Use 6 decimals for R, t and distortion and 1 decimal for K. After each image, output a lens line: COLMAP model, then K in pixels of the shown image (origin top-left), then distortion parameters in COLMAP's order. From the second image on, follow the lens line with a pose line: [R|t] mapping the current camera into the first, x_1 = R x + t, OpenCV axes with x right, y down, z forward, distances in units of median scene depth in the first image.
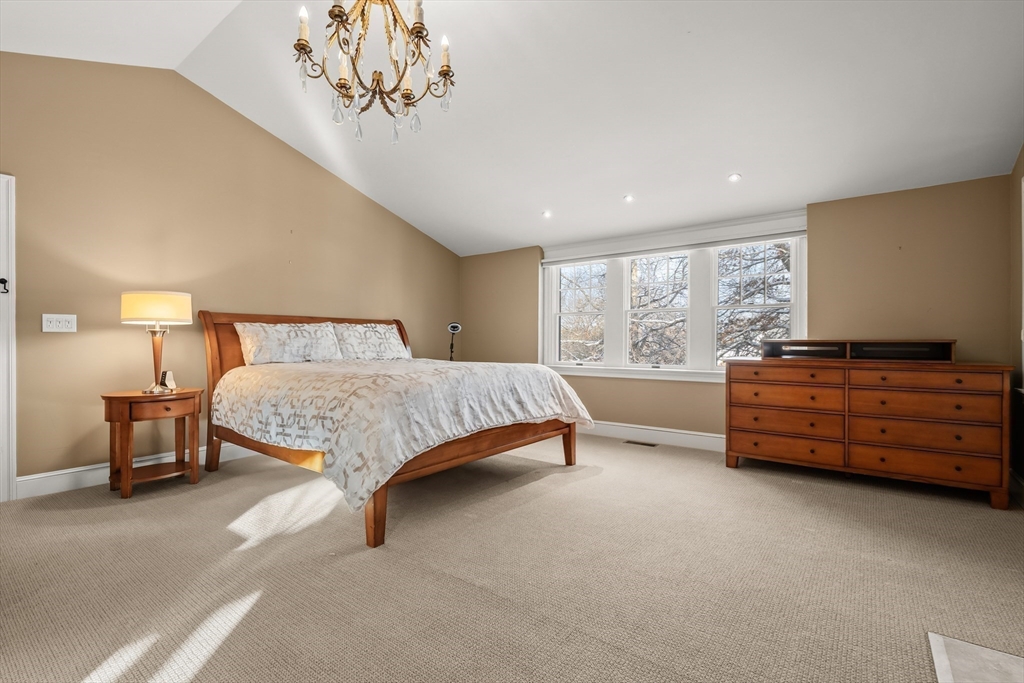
lens RADIAL K [[463.1, 0, 506.0], [0, 463.1, 337.7], [0, 0, 1]] dist [-0.003460, 0.001245]
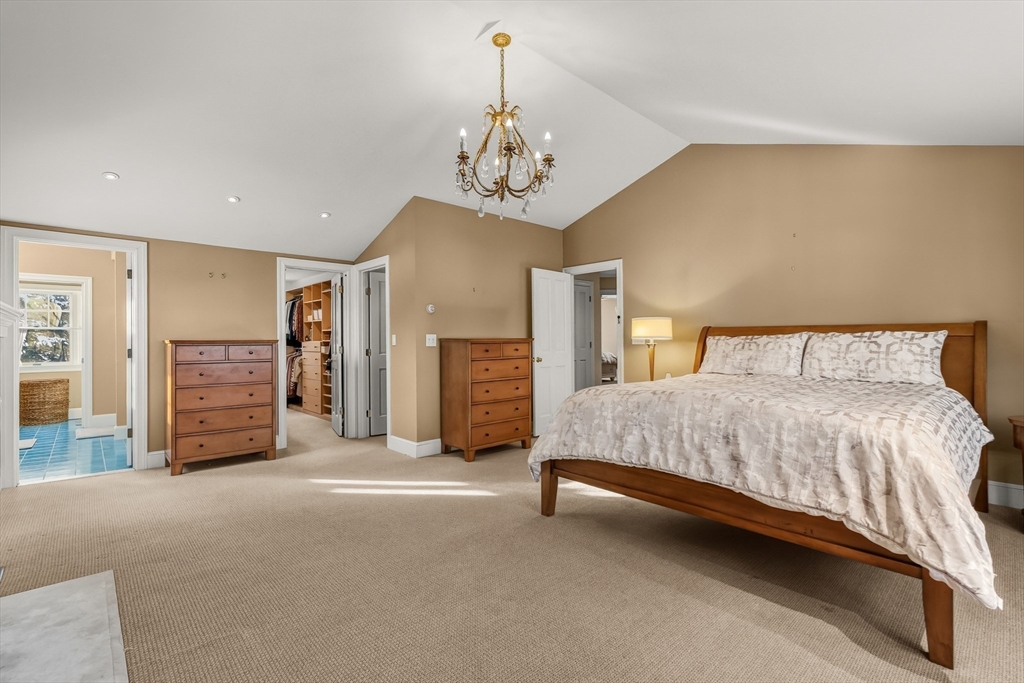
lens RADIAL K [[463.1, 0, 515.3], [0, 463.1, 339.1], [0, 0, 1]] dist [-0.003460, 0.001245]
pose [[-0.143492, 0.000303, -0.989651, 0.612812], [0.009101, 0.999958, -0.001014, -0.027494], [0.989610, -0.009152, -0.143489, 0.664592]]
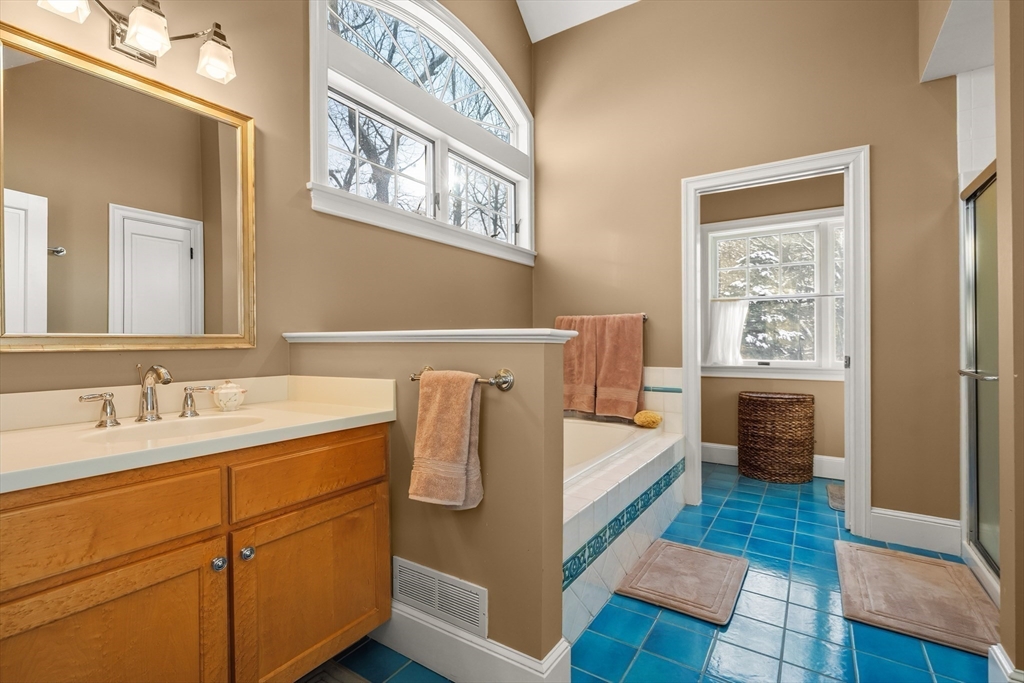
lens RADIAL K [[463.1, 0, 518.4], [0, 463.1, 341.4], [0, 0, 1]] dist [-0.003460, 0.001245]
pose [[-0.994335, 0.003913, -0.106217, -0.226456], [0.003989, 0.999992, -0.000508, 0.002605], [0.106214, -0.000929, -0.994343, -0.448549]]
